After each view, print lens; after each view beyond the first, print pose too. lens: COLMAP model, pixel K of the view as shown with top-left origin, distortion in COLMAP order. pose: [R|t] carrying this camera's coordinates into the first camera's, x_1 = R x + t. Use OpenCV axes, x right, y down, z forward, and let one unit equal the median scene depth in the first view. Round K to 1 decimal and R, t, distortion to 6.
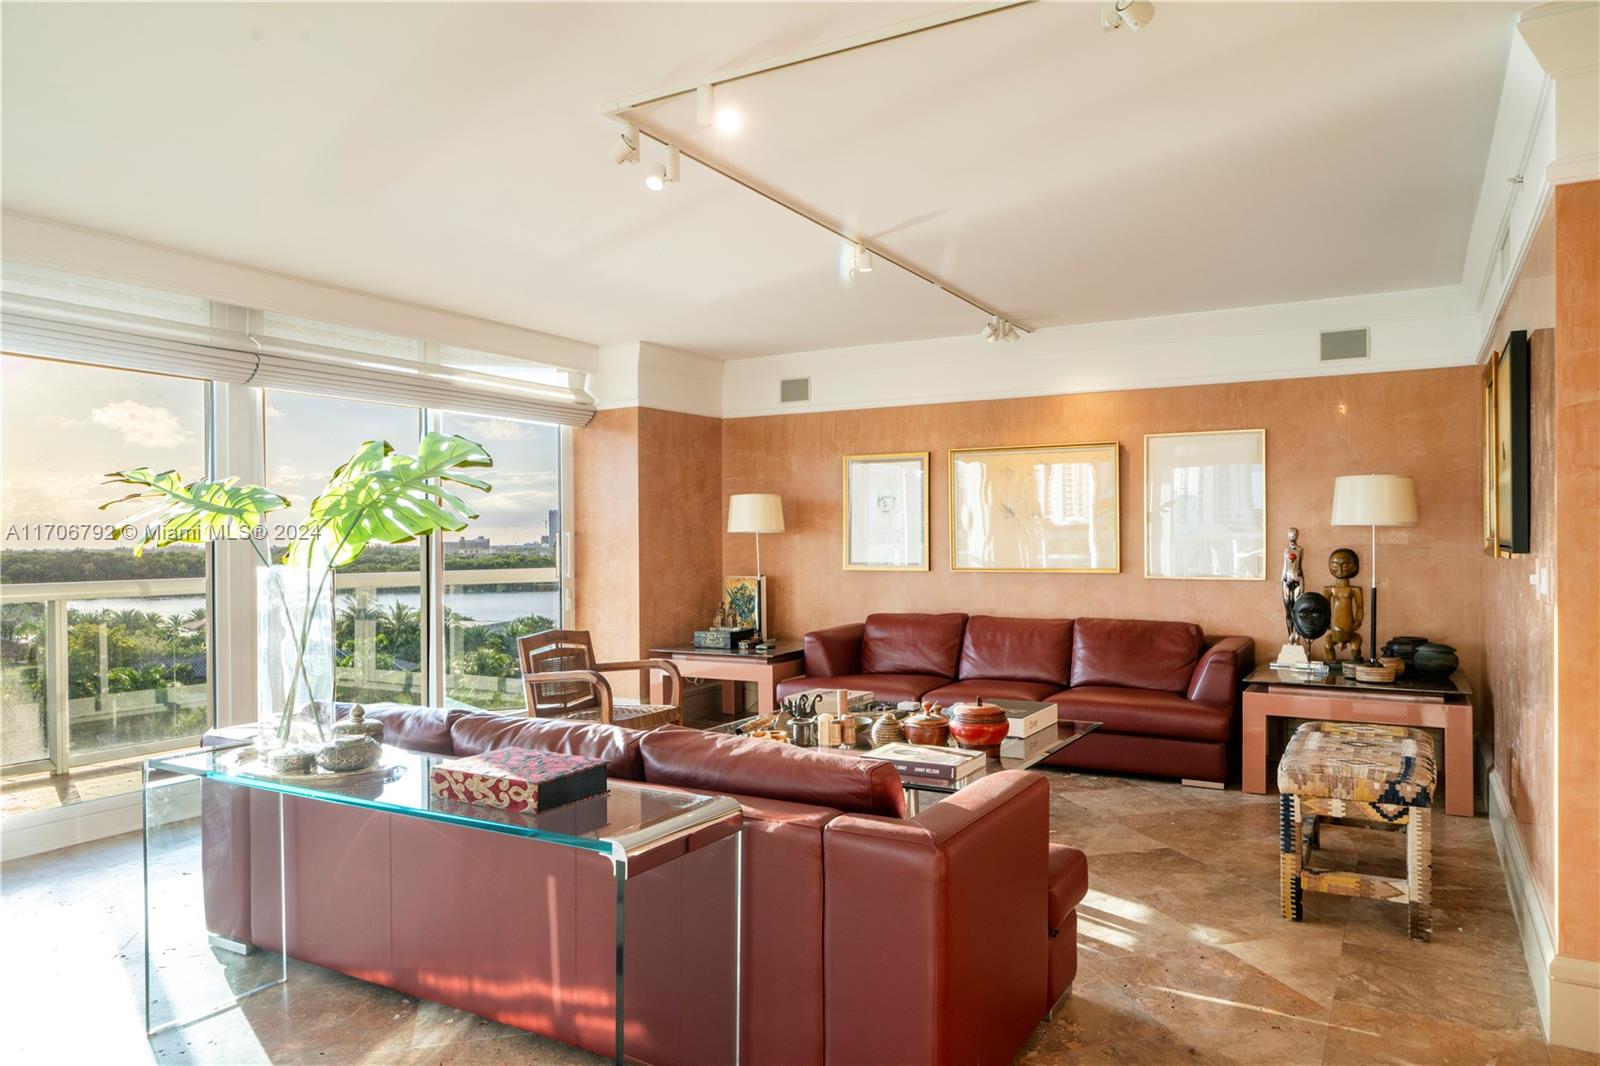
lens RADIAL K [[1069.4, 0, 802.0], [0, 1069.4, 537.2], [0, 0, 1]] dist [0.007506, -0.004113]
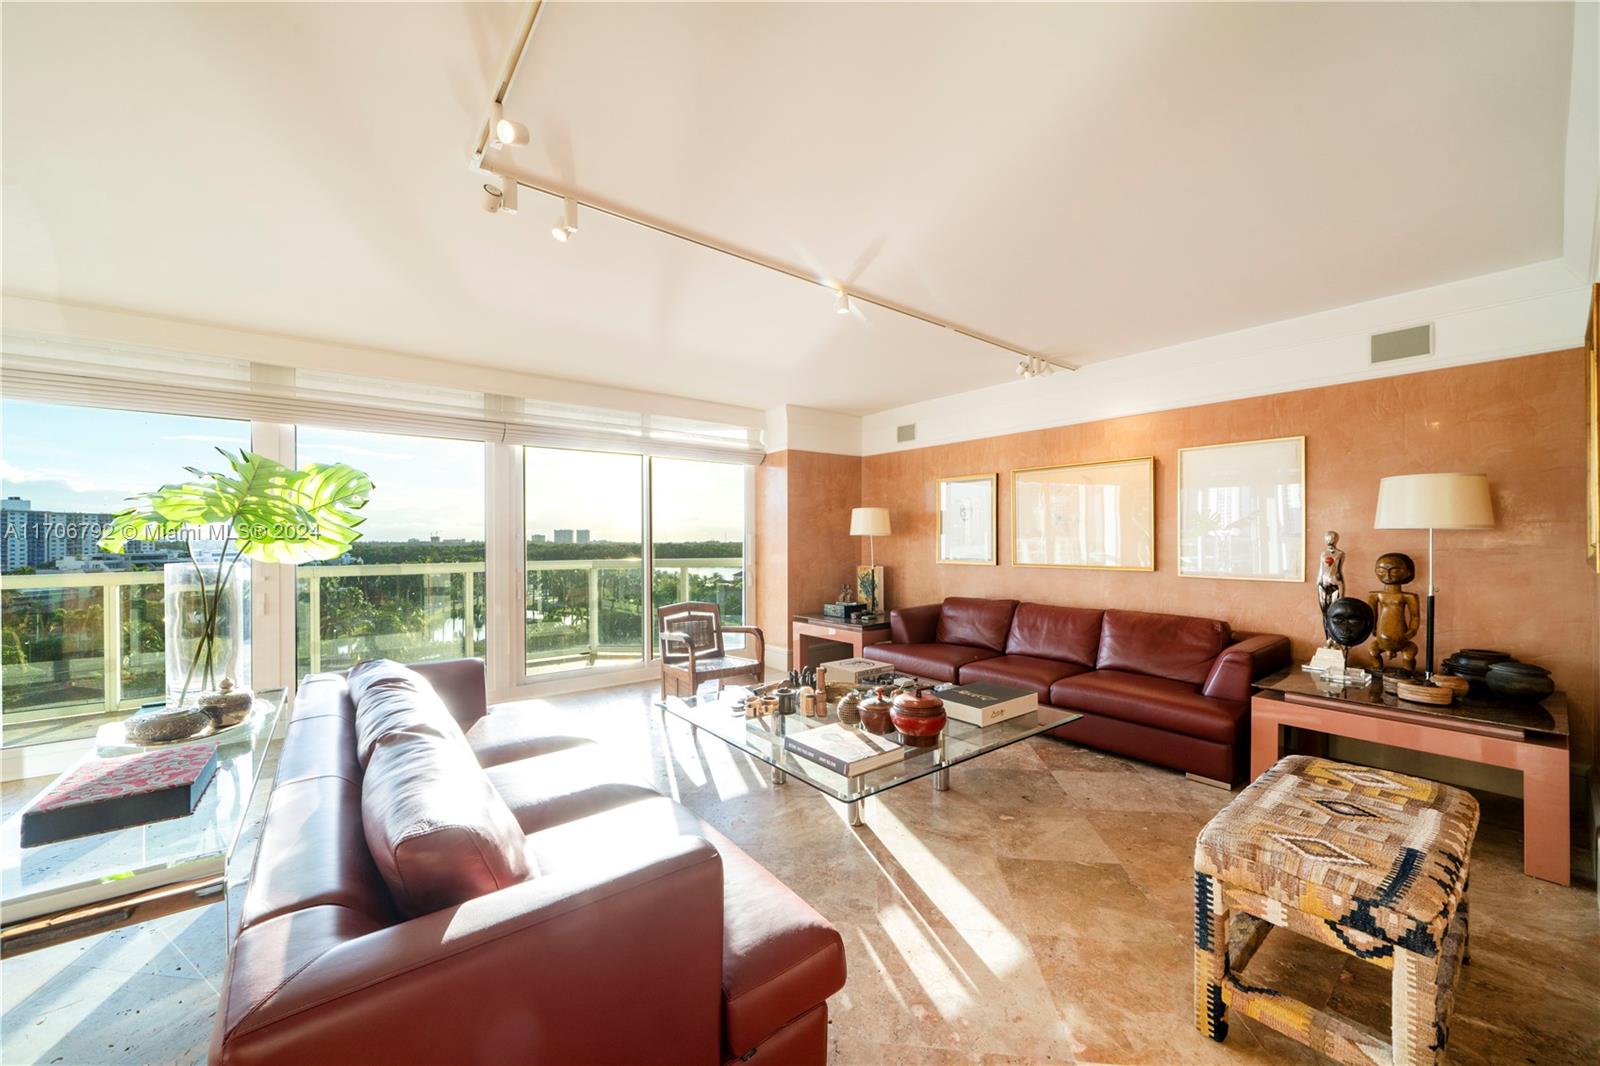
lens RADIAL K [[599.6, 0, 798.4], [0, 599.6, 537.3], [0, 0, 1]] dist [-0.003183, 0.000420]
pose [[0.926532, 0.002718, -0.376207, 0.202344], [-0.002786, 0.999996, 0.000363, -0.001930], [0.376206, 0.000712, 0.926536, 0.287383]]
